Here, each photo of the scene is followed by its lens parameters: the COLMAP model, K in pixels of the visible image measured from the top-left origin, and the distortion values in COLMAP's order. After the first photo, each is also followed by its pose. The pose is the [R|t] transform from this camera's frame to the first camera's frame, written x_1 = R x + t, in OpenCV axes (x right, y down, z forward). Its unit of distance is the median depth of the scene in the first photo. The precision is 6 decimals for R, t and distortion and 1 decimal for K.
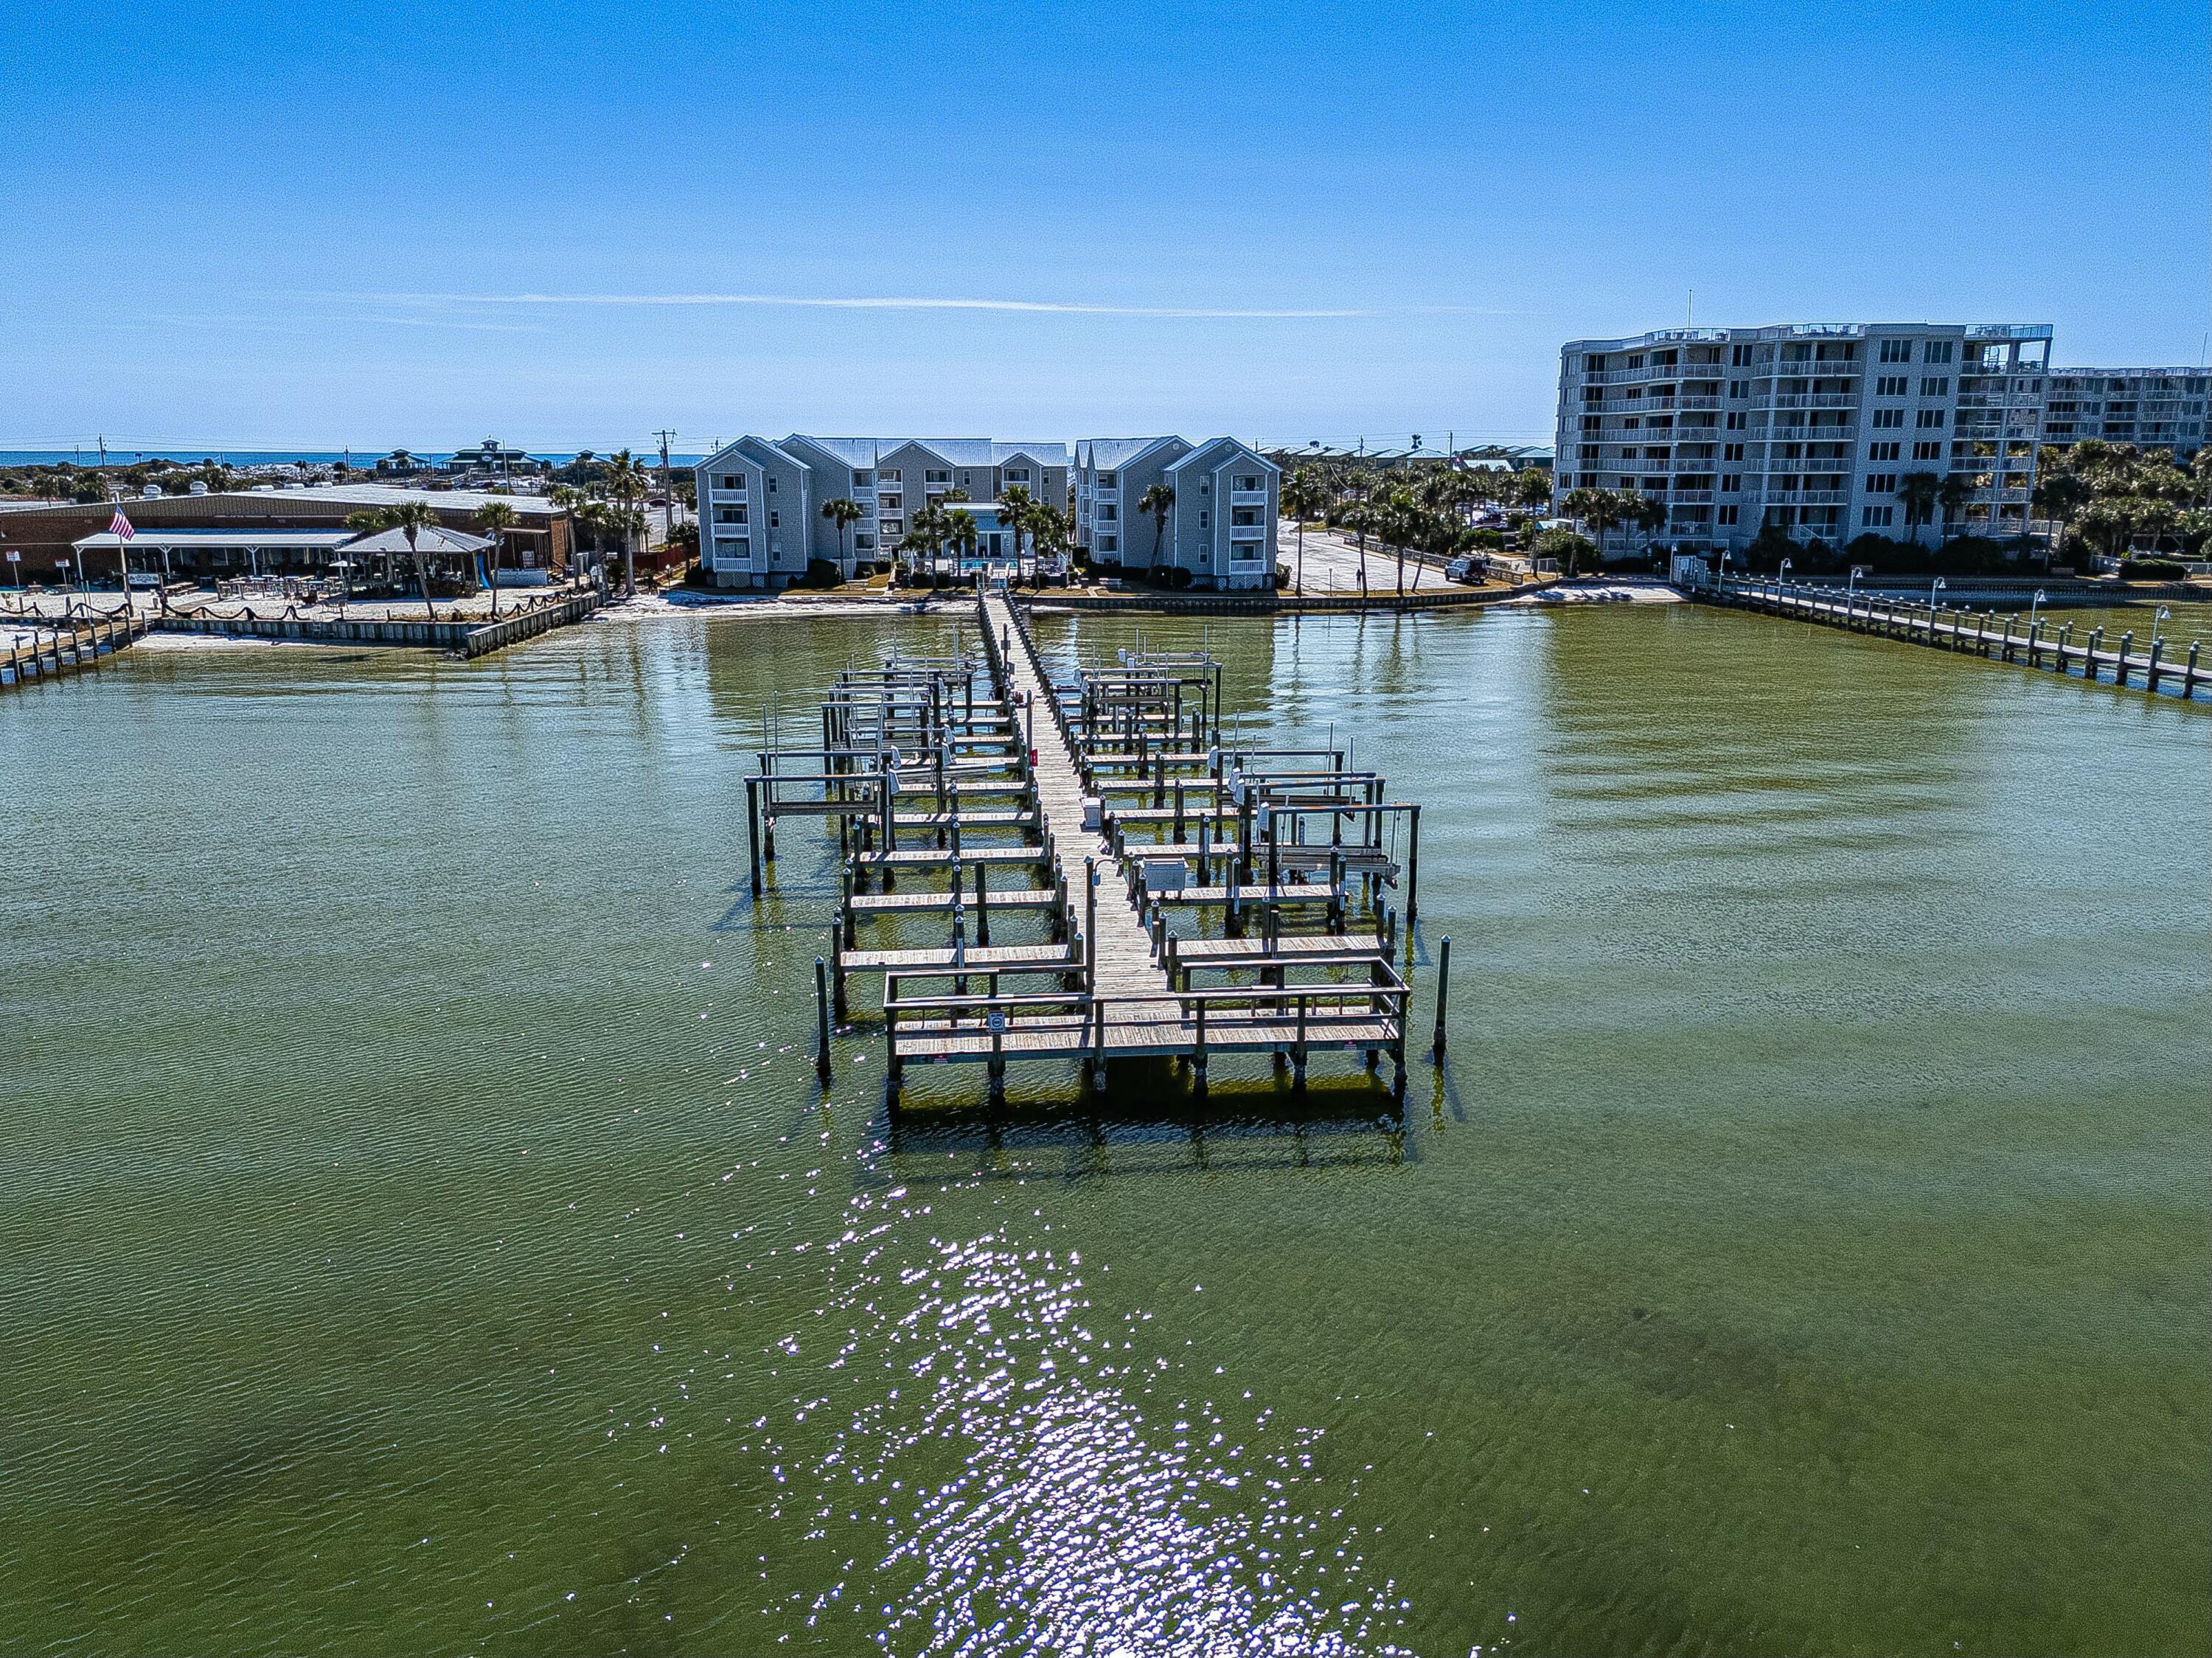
lens RADIAL K [[1635.3, 0, 1101.6], [0, 1635.3, 818.0], [0, 0, 1]] dist [0.075438, -0.077290]
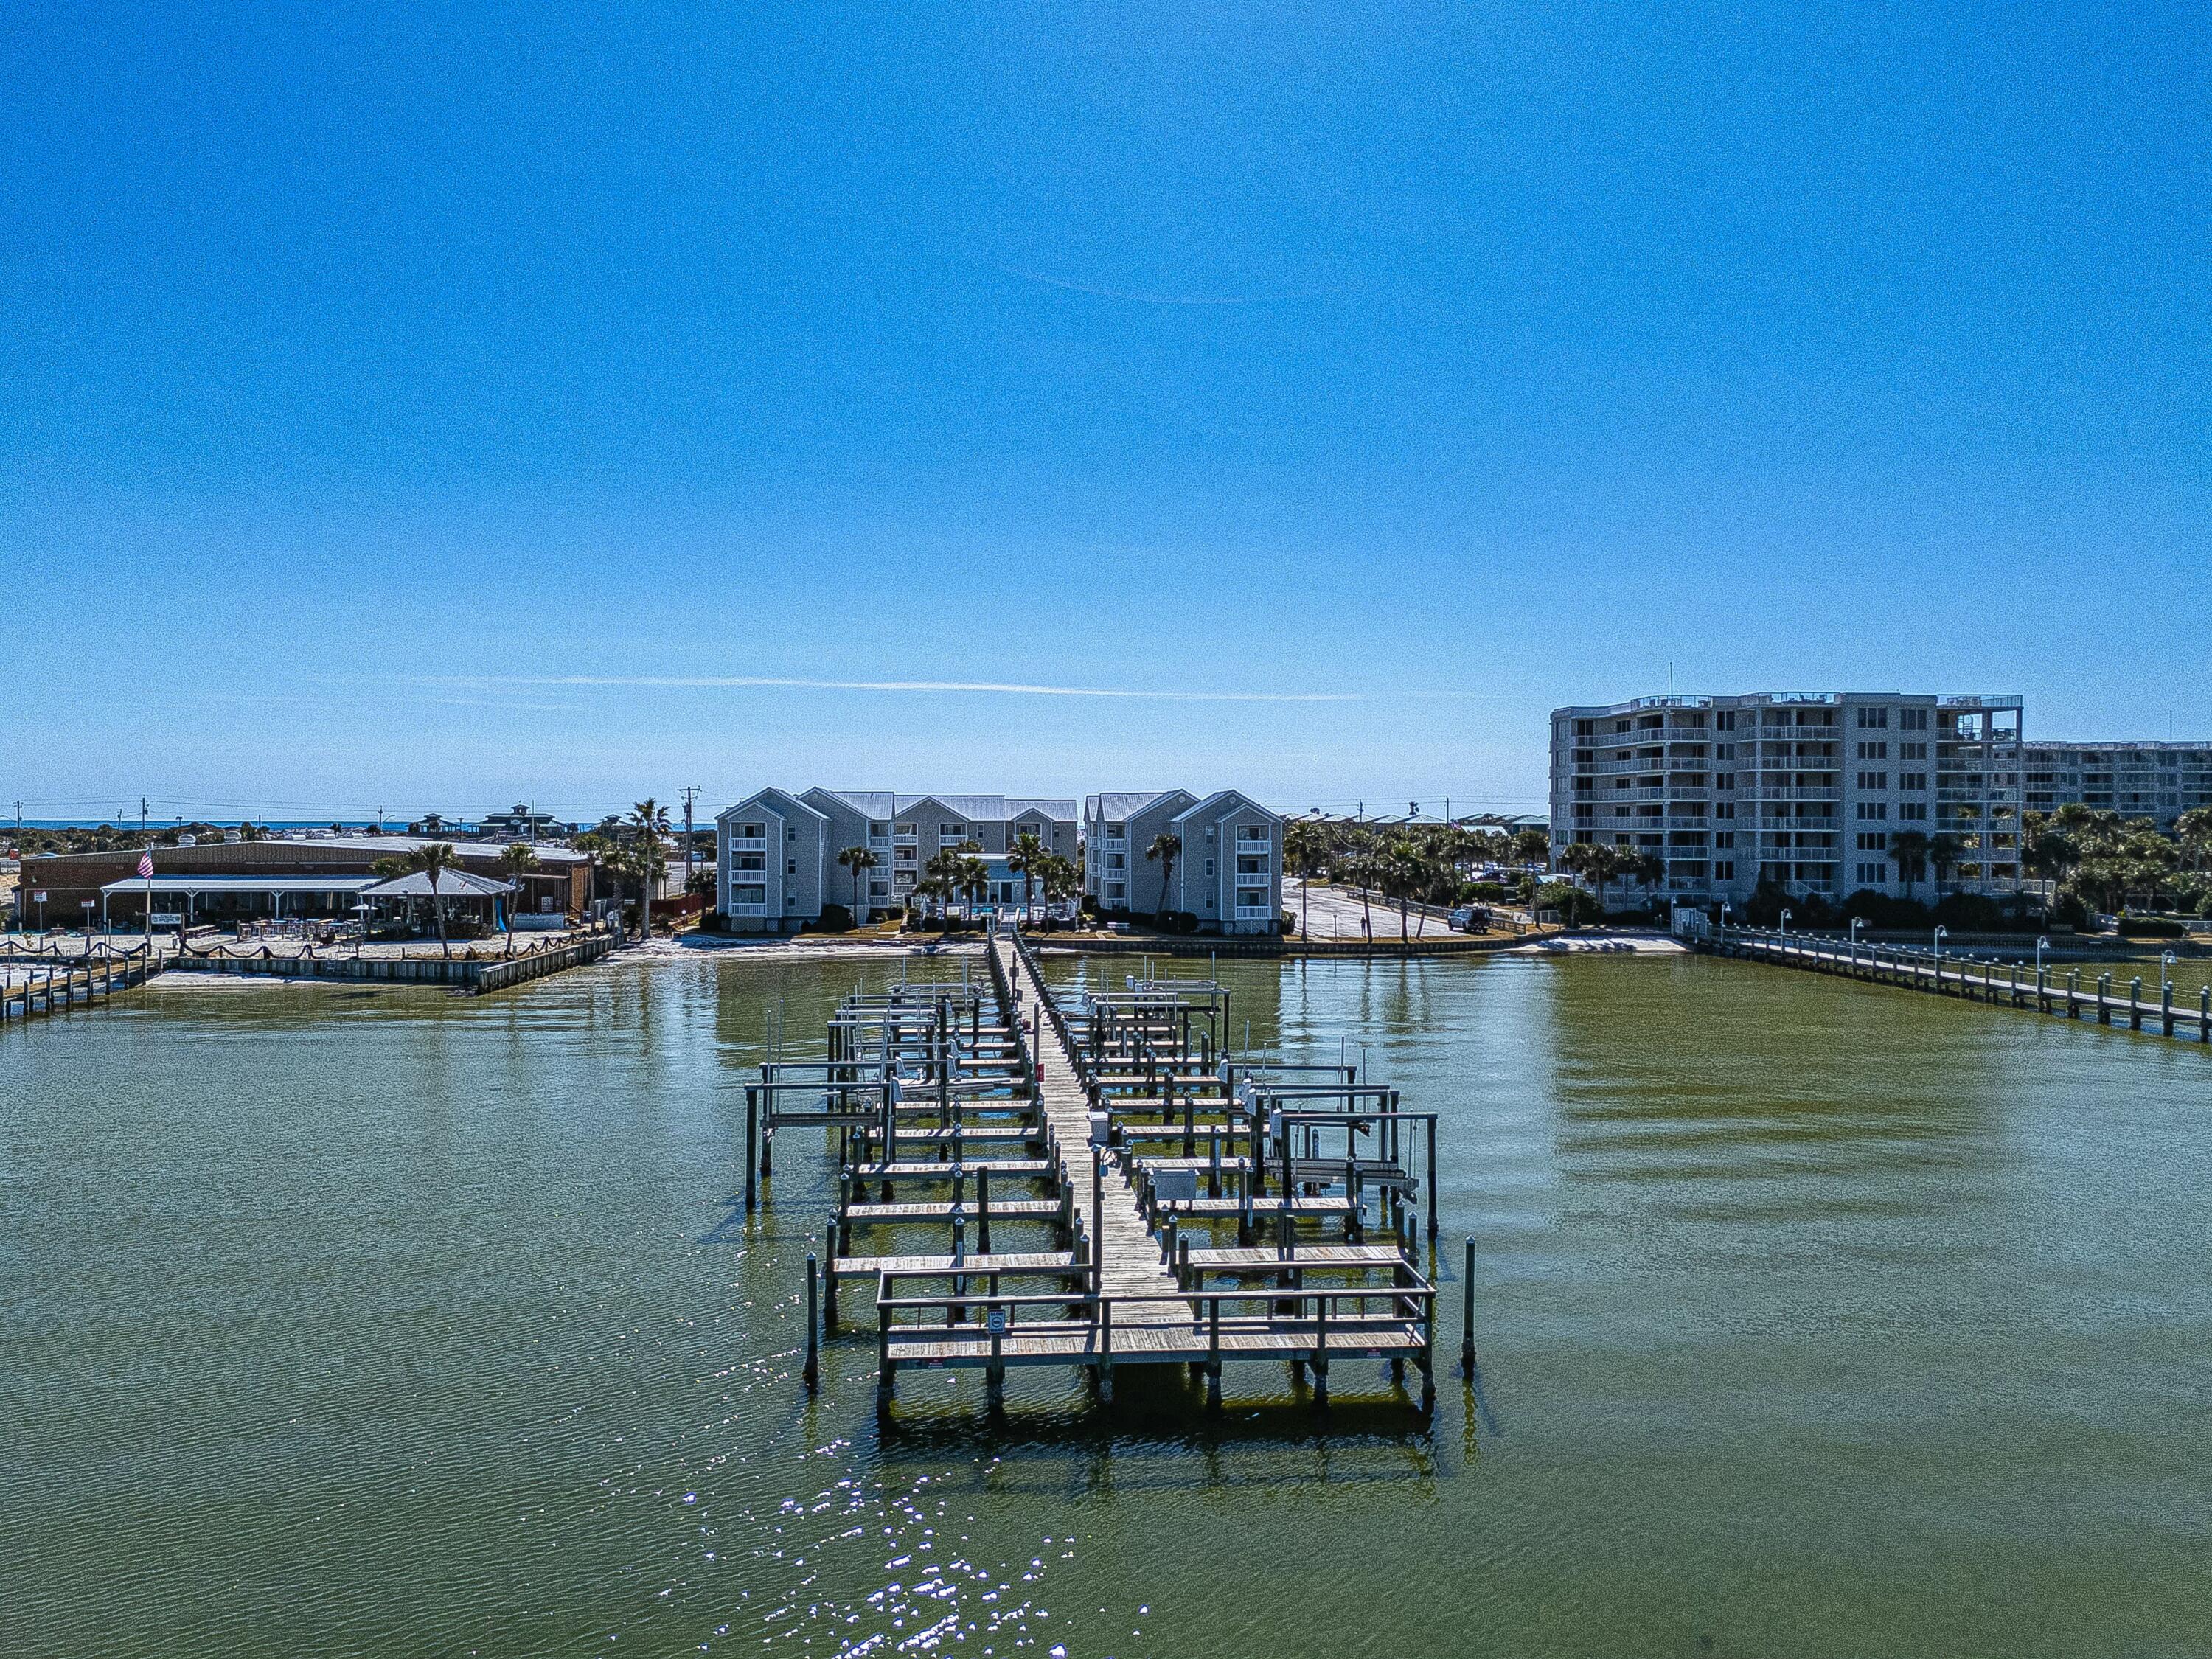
lens RADIAL K [[1622.5, 0, 1102.5], [0, 1622.5, 833.4], [0, 0, 1]] dist [0.076547, -0.077737]
pose [[0.999973, 0.005540, -0.004791, -0.000081], [-0.006426, 0.977517, -0.210760, 0.010988], [0.003515, 0.210785, 0.977526, 0.006066]]
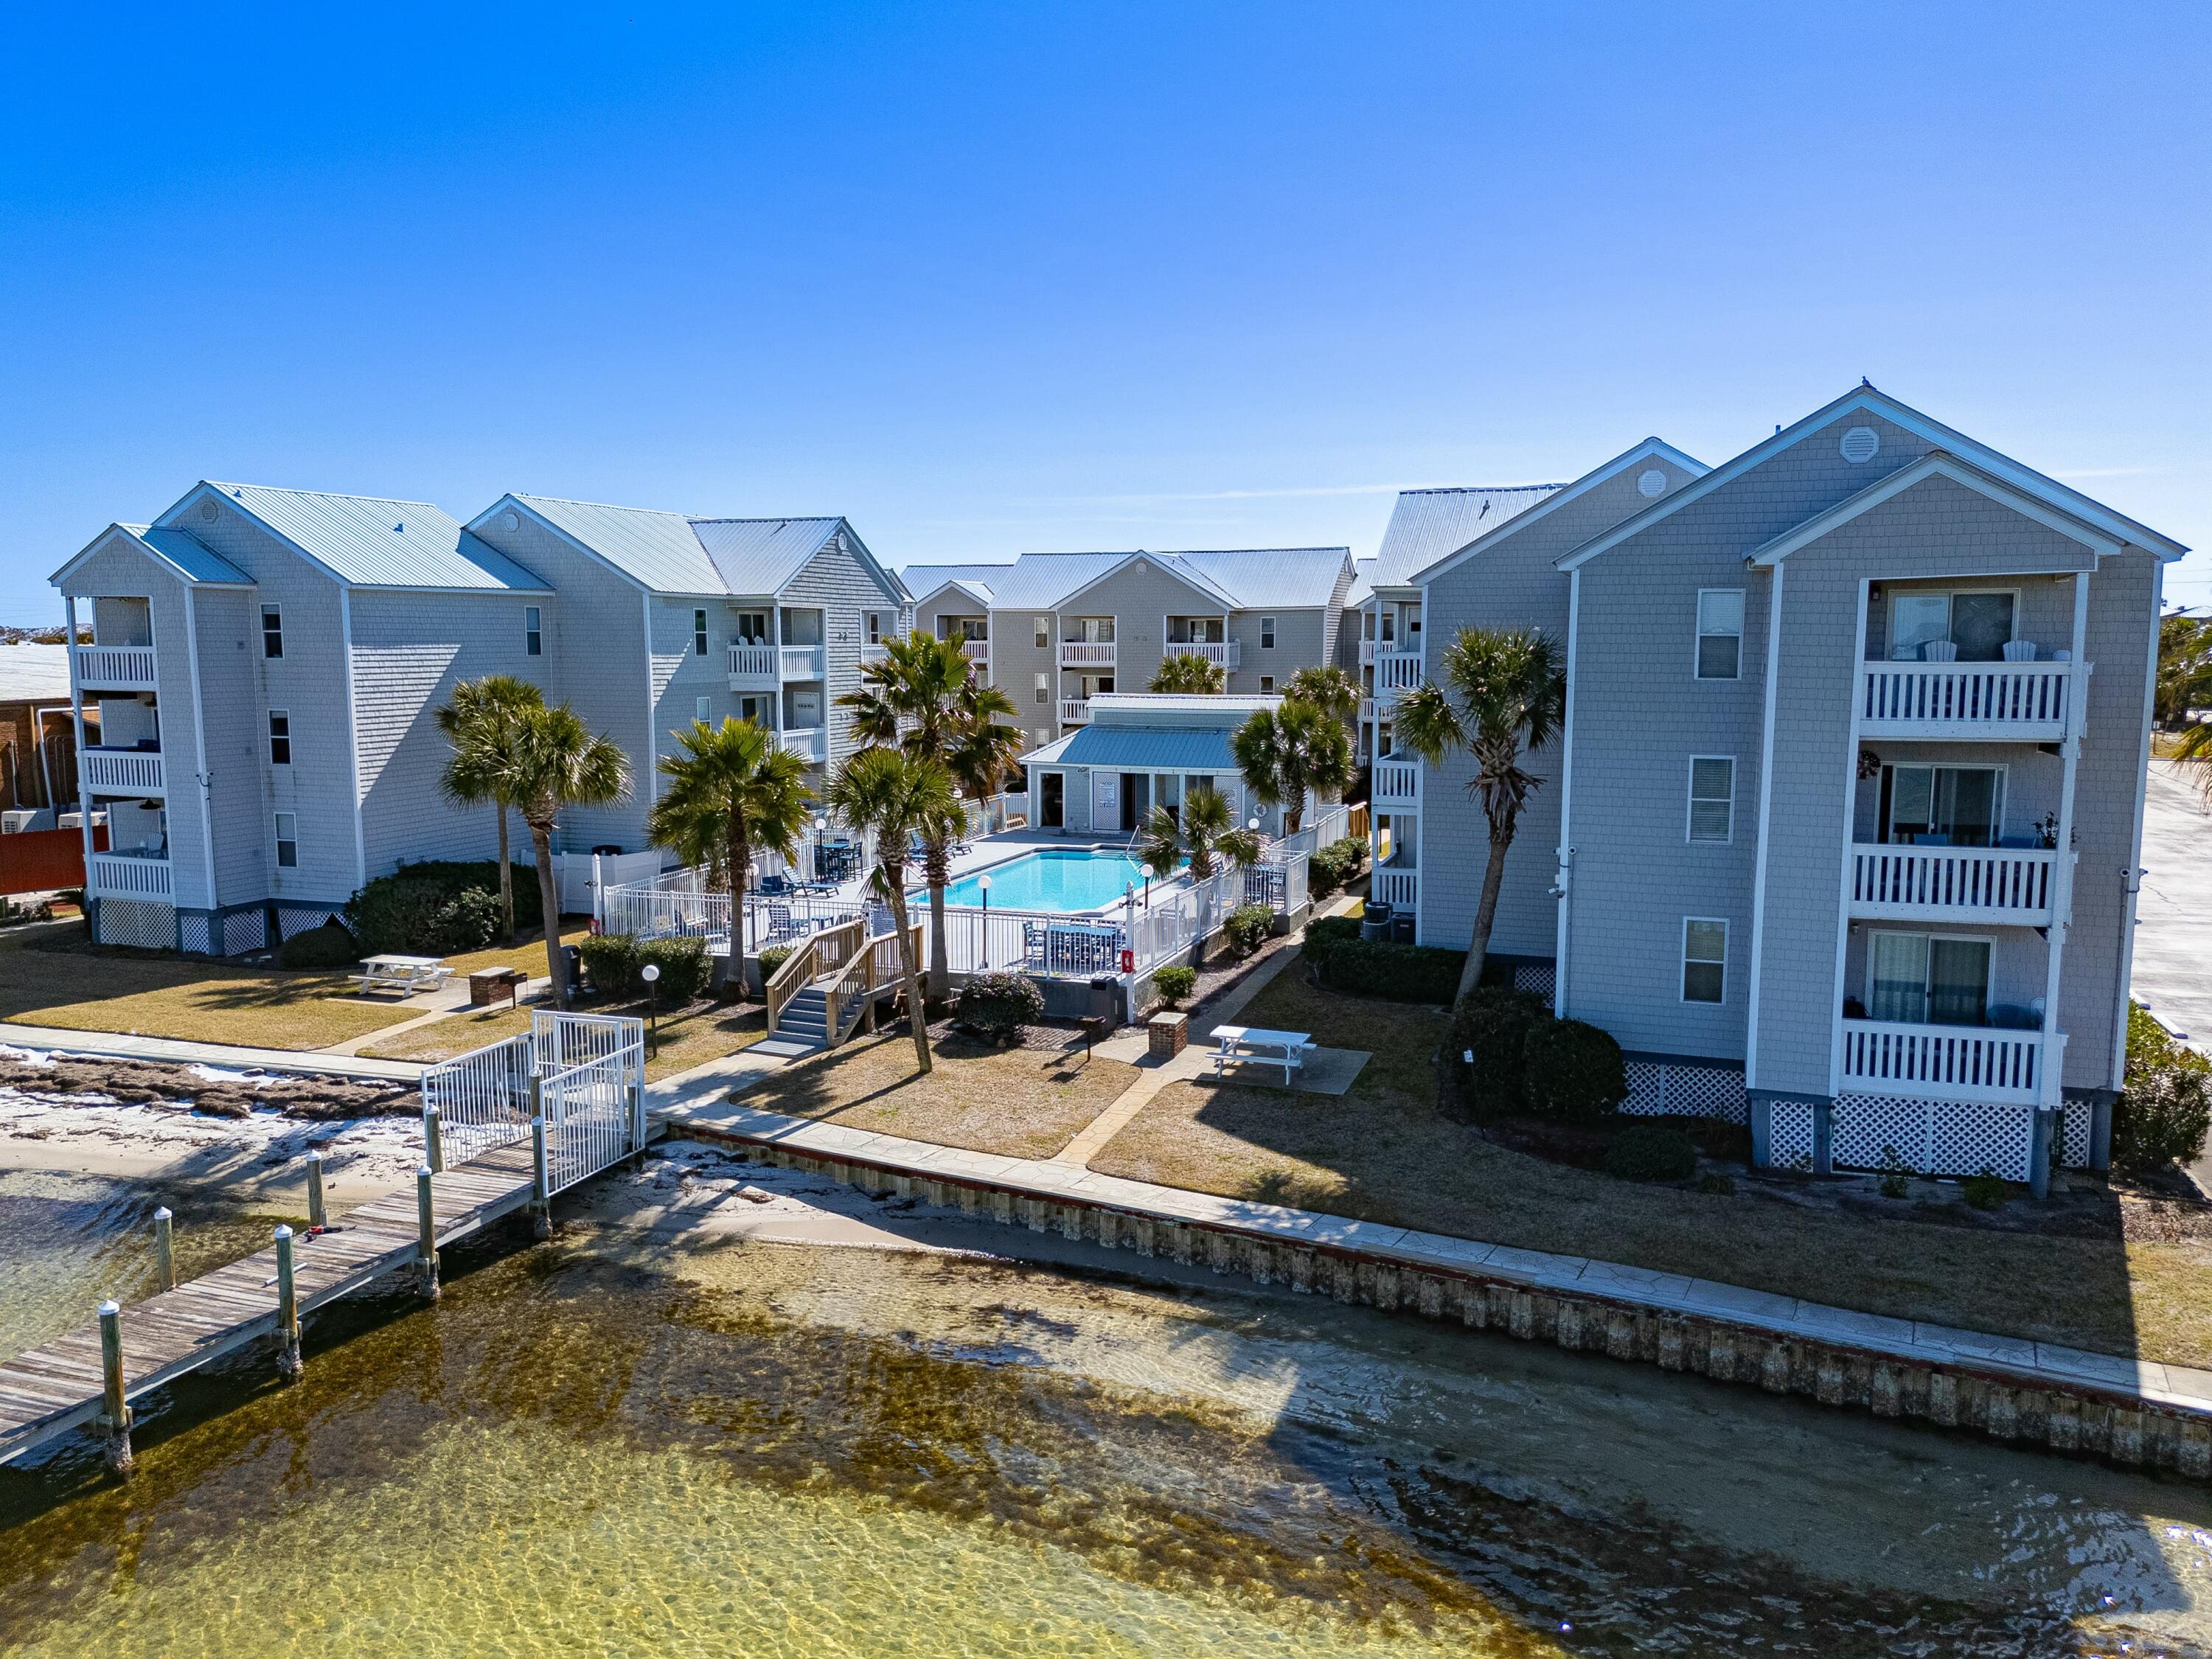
lens RADIAL K [[1622.5, 0, 1102.5], [0, 1622.5, 833.4], [0, 0, 1]] dist [0.076547, -0.077737]
pose [[0.908376, 0.052162, -0.414889, 0.081176], [-0.091138, 0.993033, -0.074691, -0.162565], [0.408103, 0.105660, 0.906801, 0.818259]]
